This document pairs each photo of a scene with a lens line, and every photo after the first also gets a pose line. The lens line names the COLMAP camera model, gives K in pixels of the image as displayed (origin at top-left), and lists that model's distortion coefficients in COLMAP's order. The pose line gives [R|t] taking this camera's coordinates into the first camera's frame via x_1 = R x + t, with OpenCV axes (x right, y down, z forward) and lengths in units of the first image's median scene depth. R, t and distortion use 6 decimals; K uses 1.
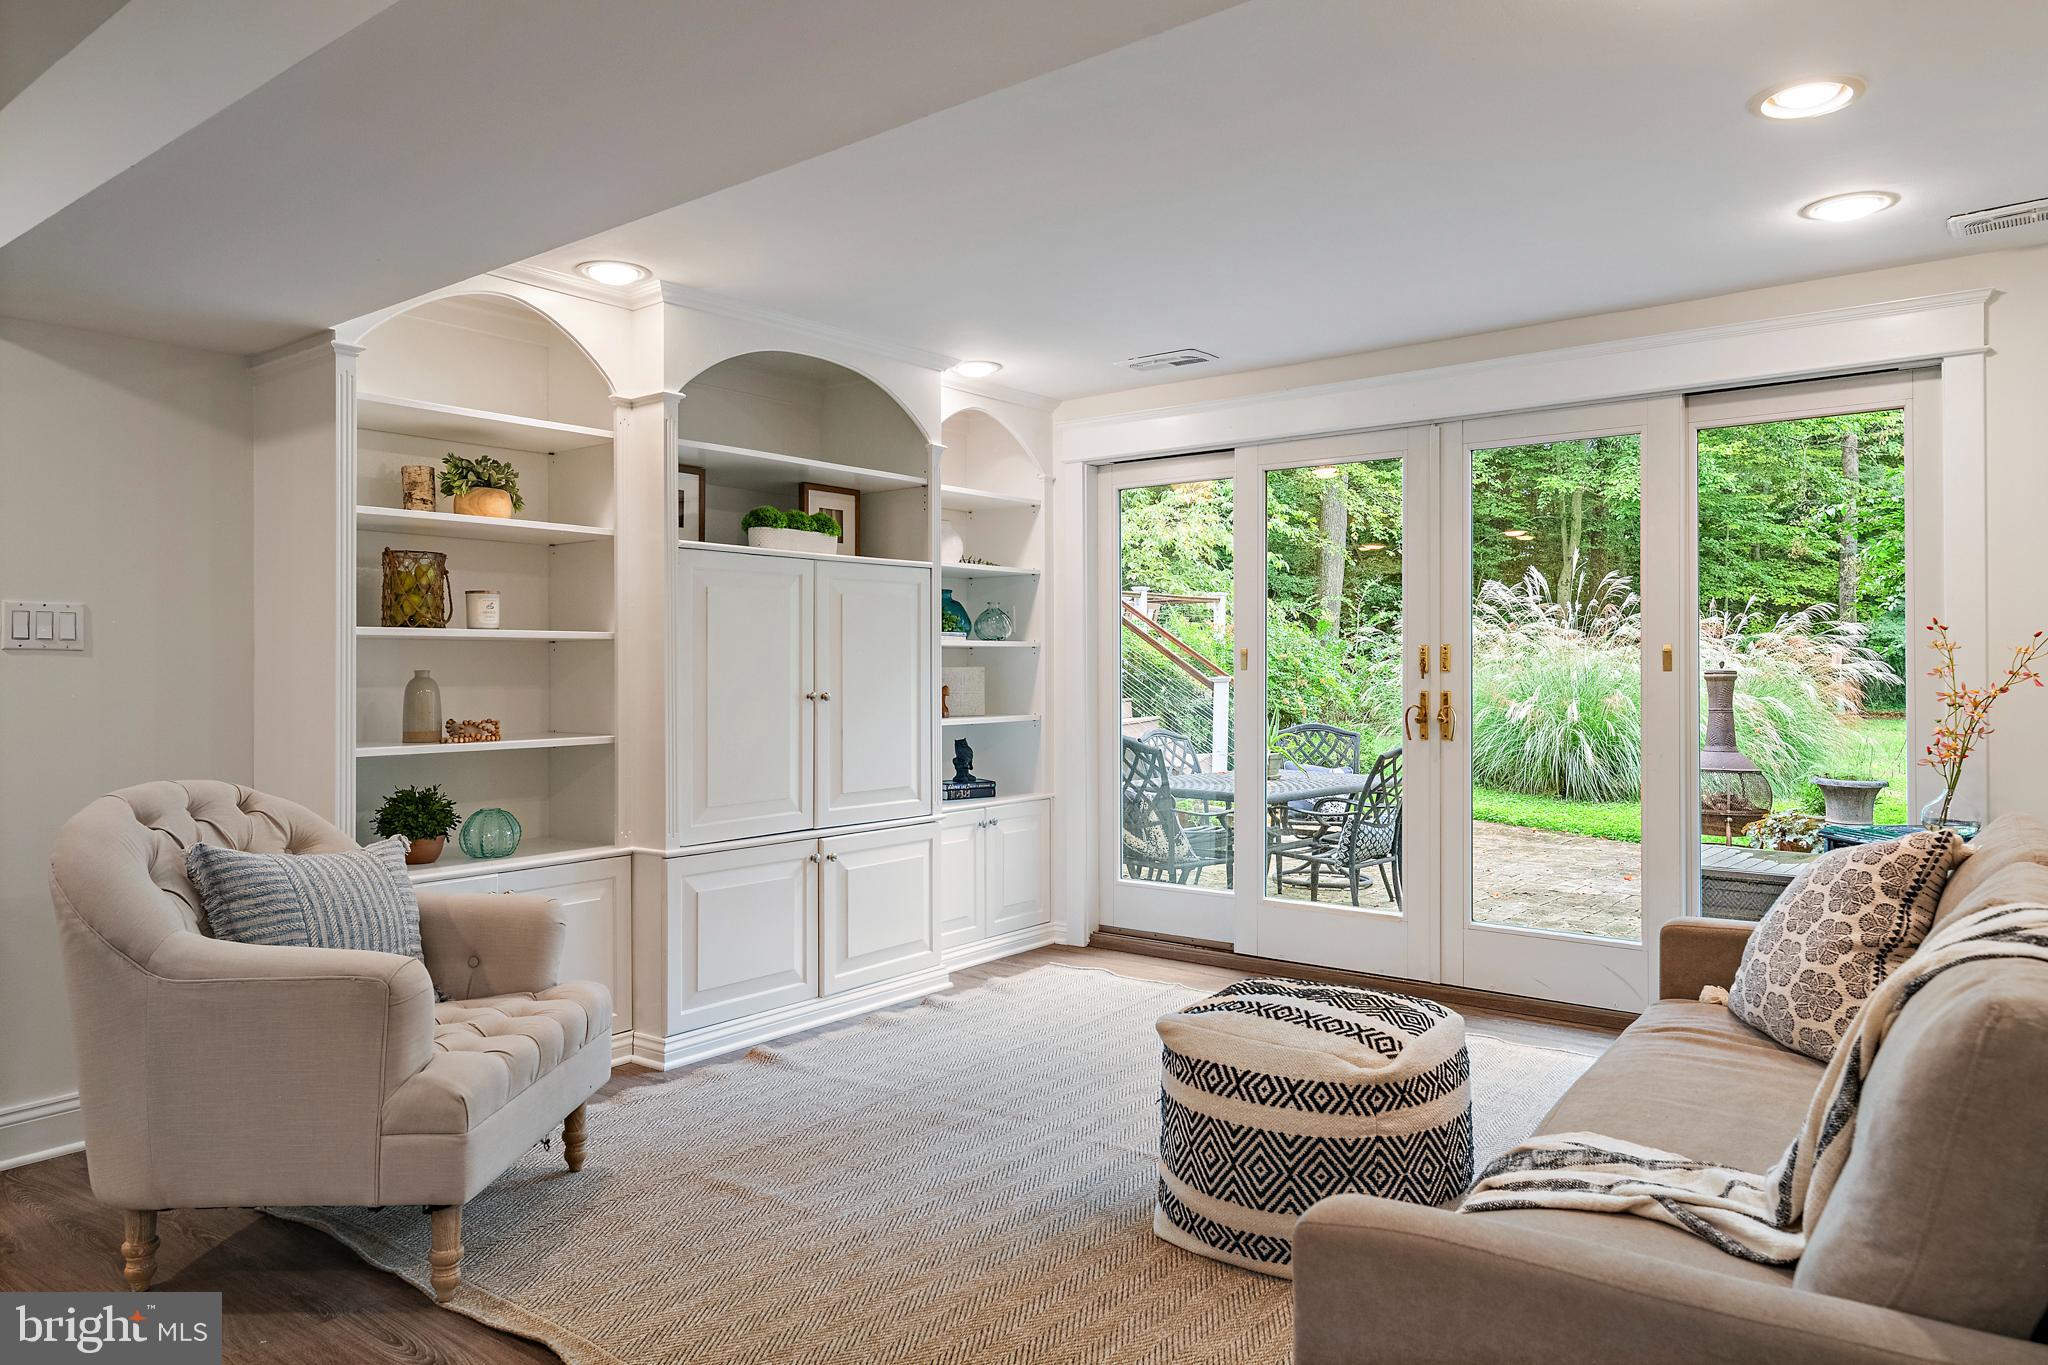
lens RADIAL K [[1318.5, 0, 1023.5], [0, 1318.5, 654.5], [0, 0, 1]] dist [0.008335, 0.002236]
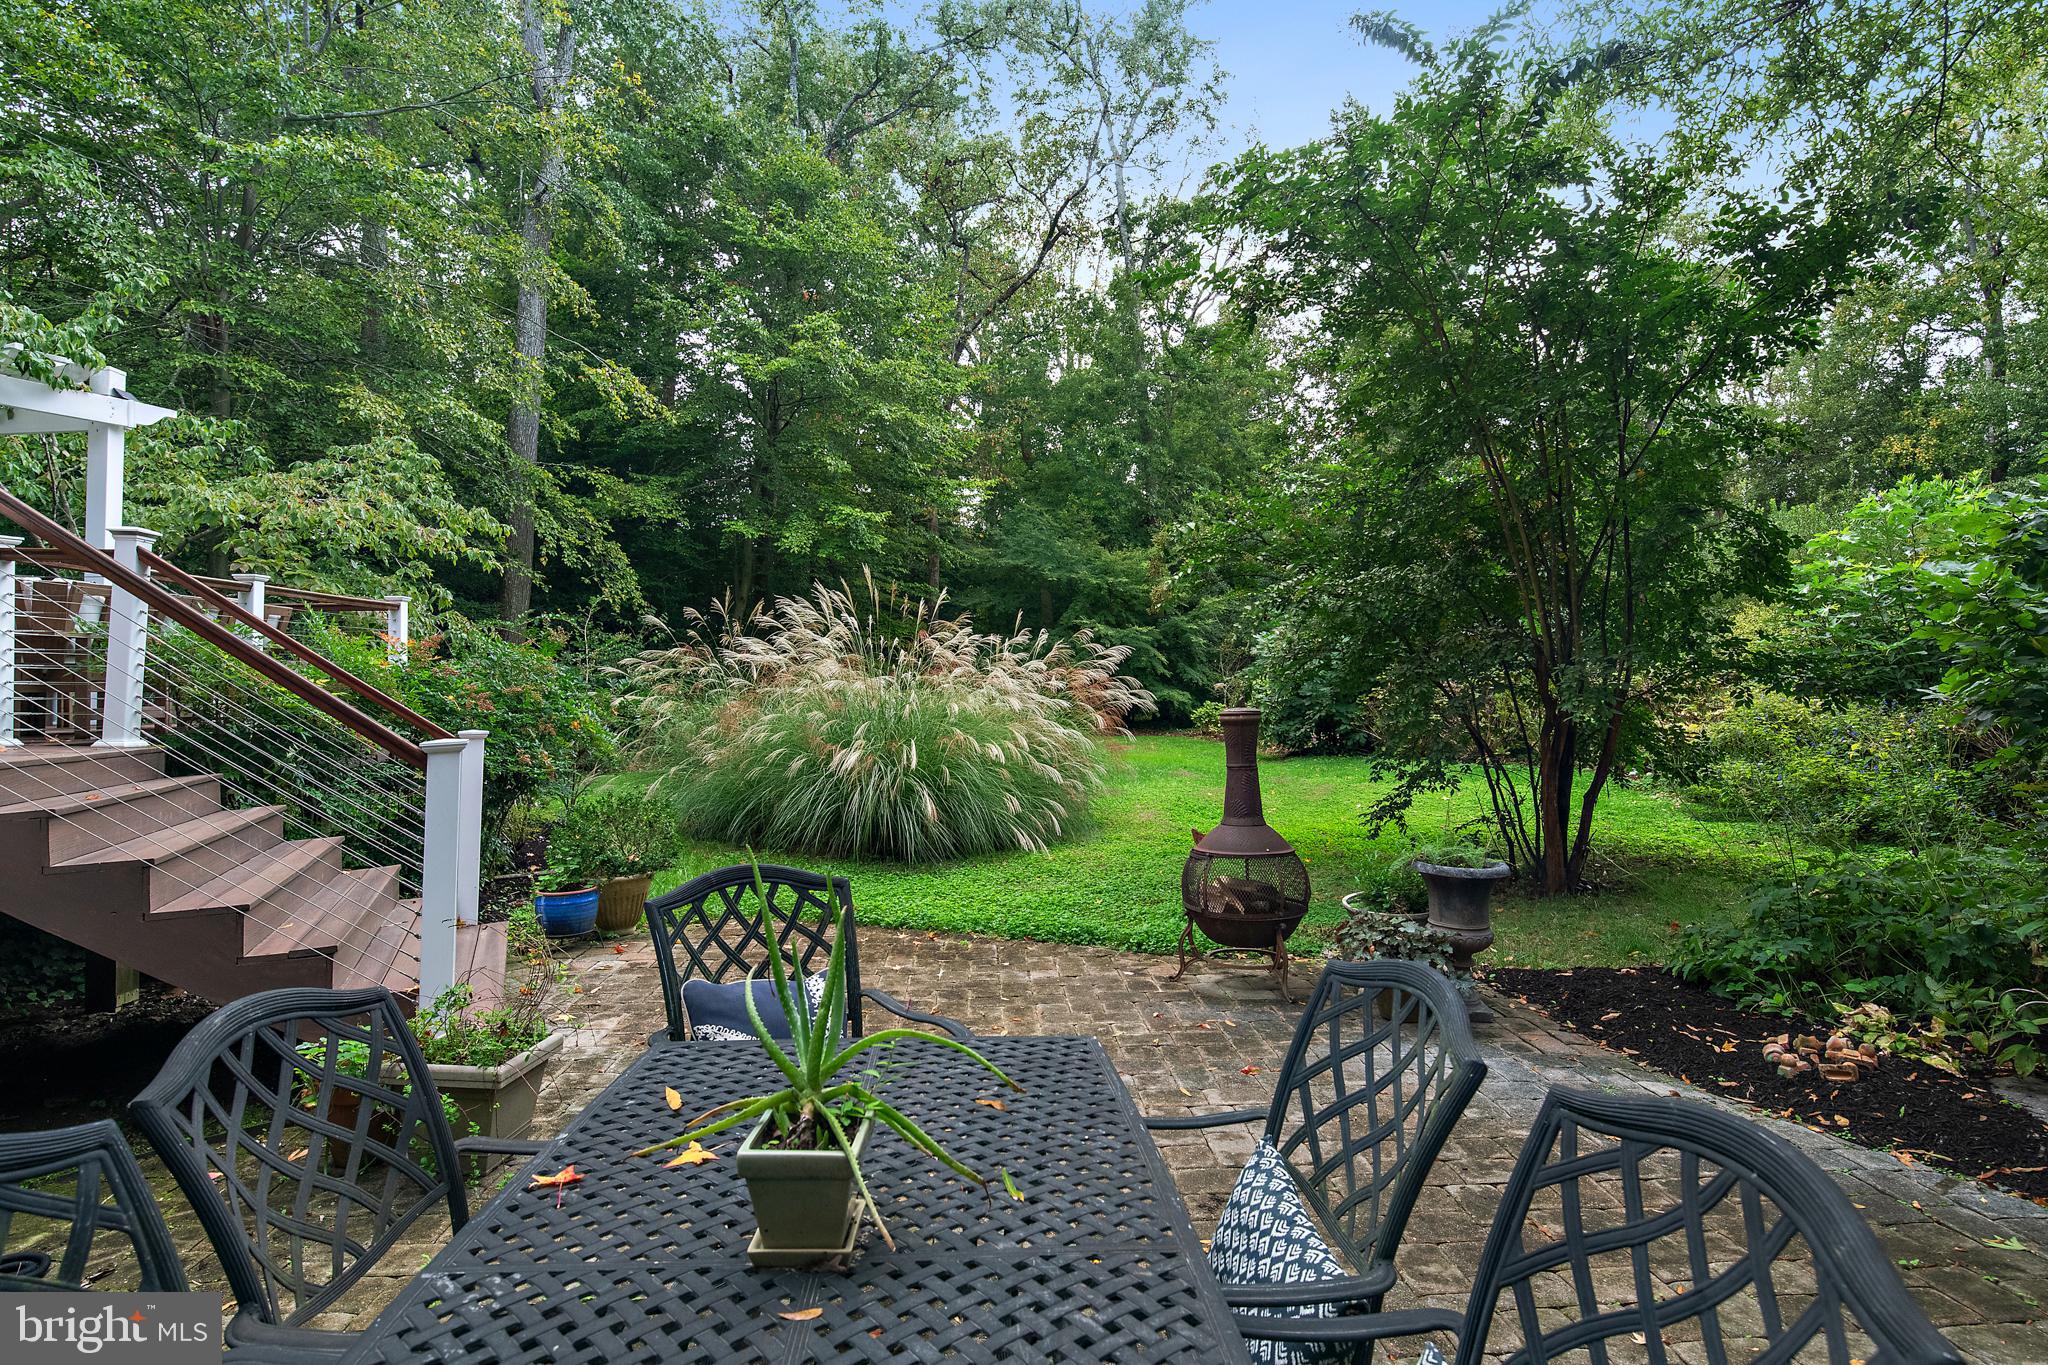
lens RADIAL K [[1043.3, 0, 1030.8], [0, 1043.3, 658.7], [0, 0, 1]] dist [0.000589, 0.000121]
pose [[0.753005, 0.012560, 0.657894, 0.168064], [0.002023, 0.999769, -0.021403, -0.010571], [-0.658011, 0.017448, 0.752806, 1.577438]]
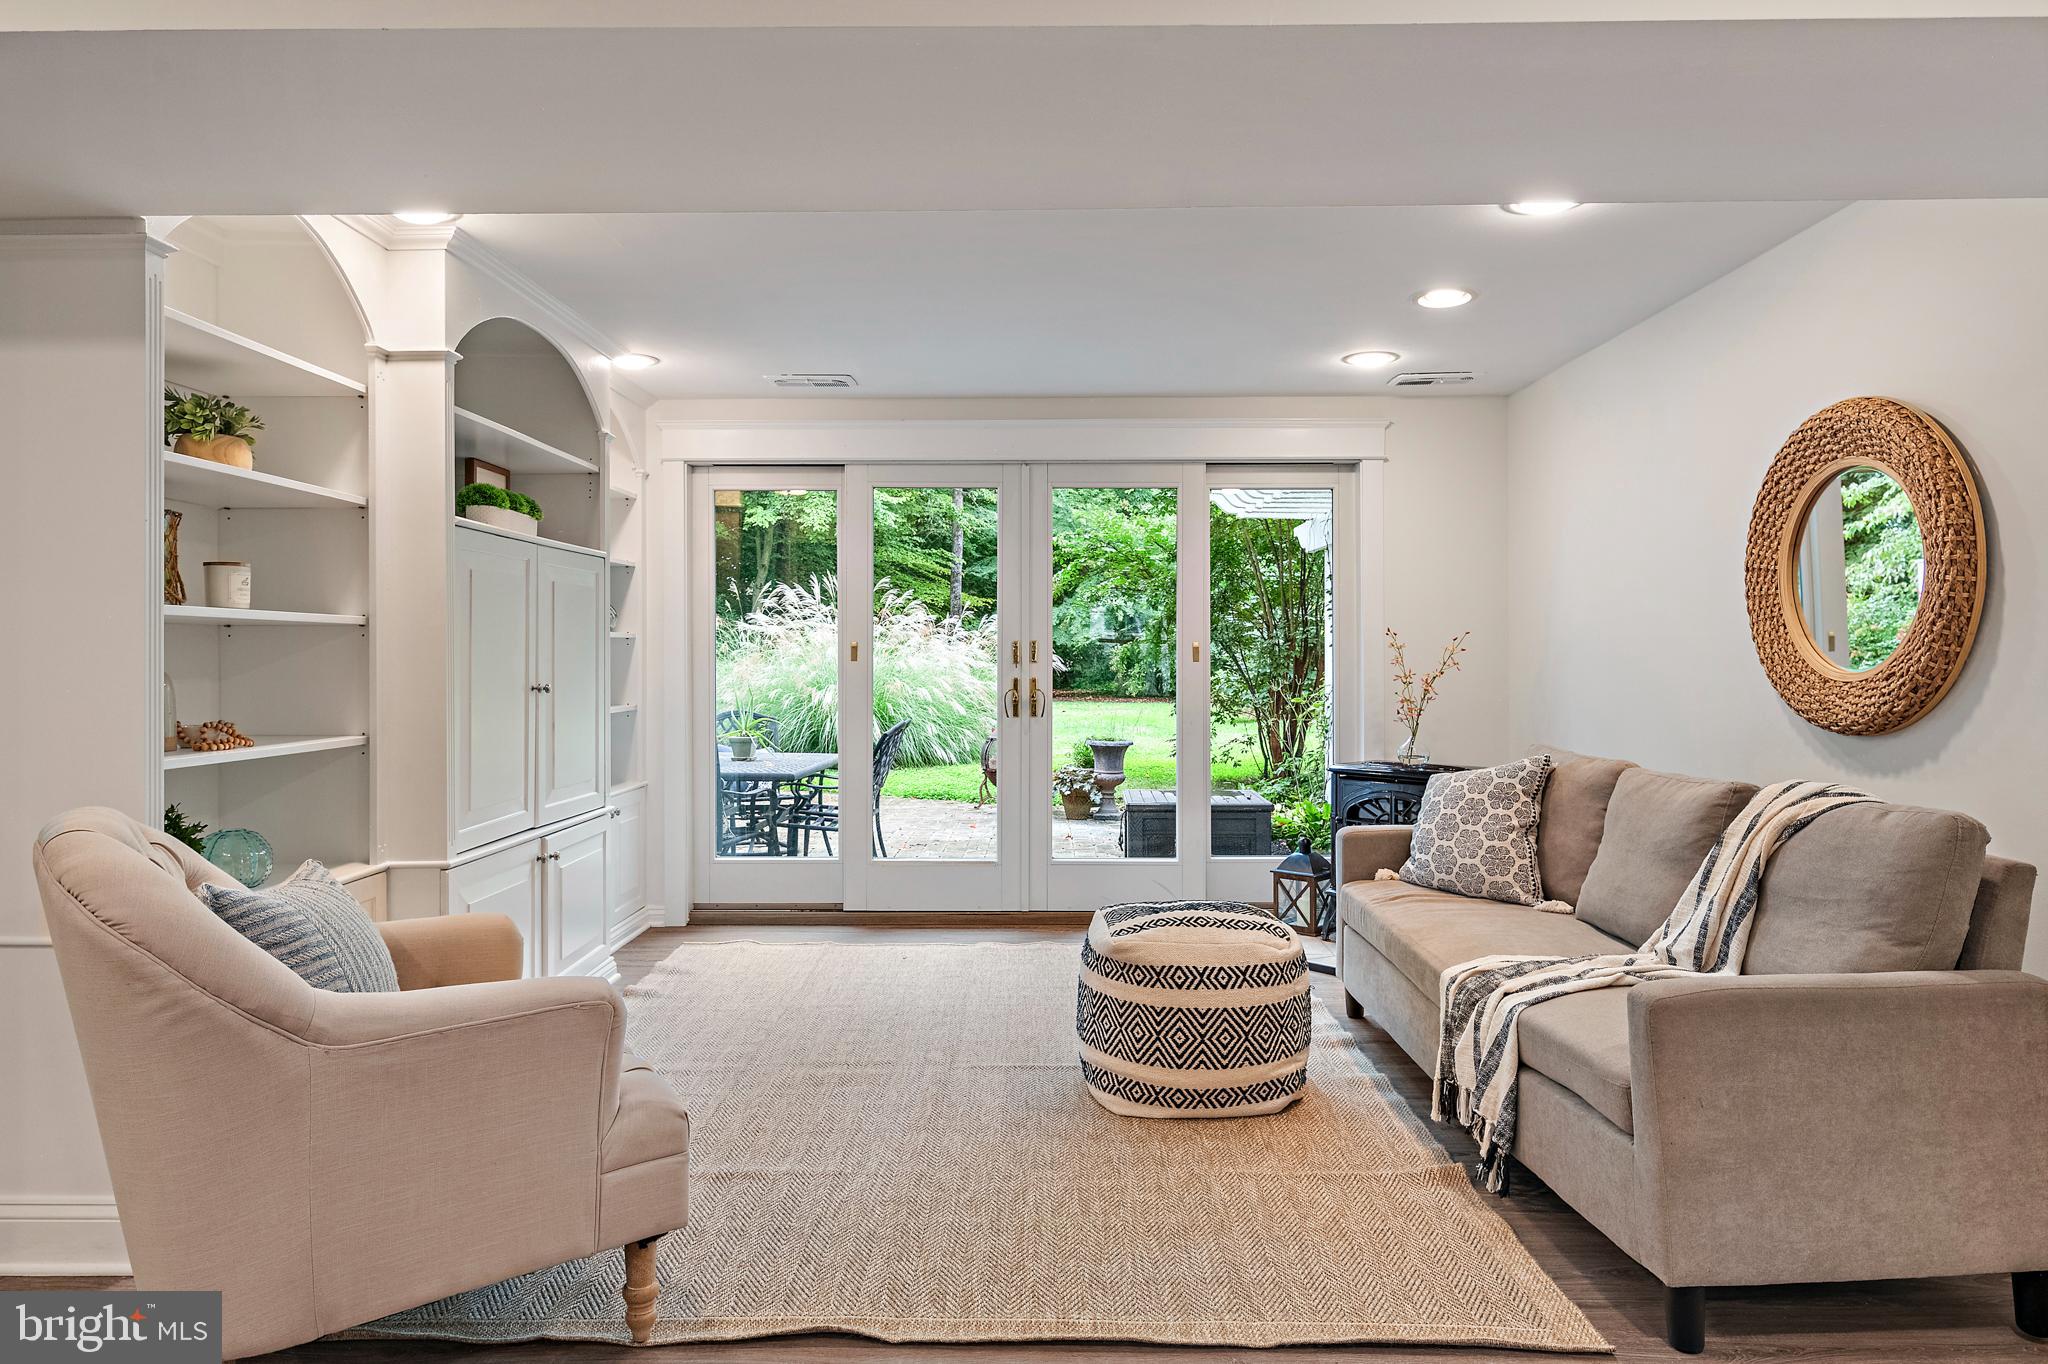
lens RADIAL K [[1217.6, 0, 1028.4], [0, 1217.6, 656.7], [0, 0, 1]] dist [0.004341, -0.000025]
pose [[0.793261, 0.002726, 0.608875, -0.467263], [-0.007123, 0.999963, 0.004802, 0.002660], [-0.608840, -0.008146, 0.793251, 0.102022]]
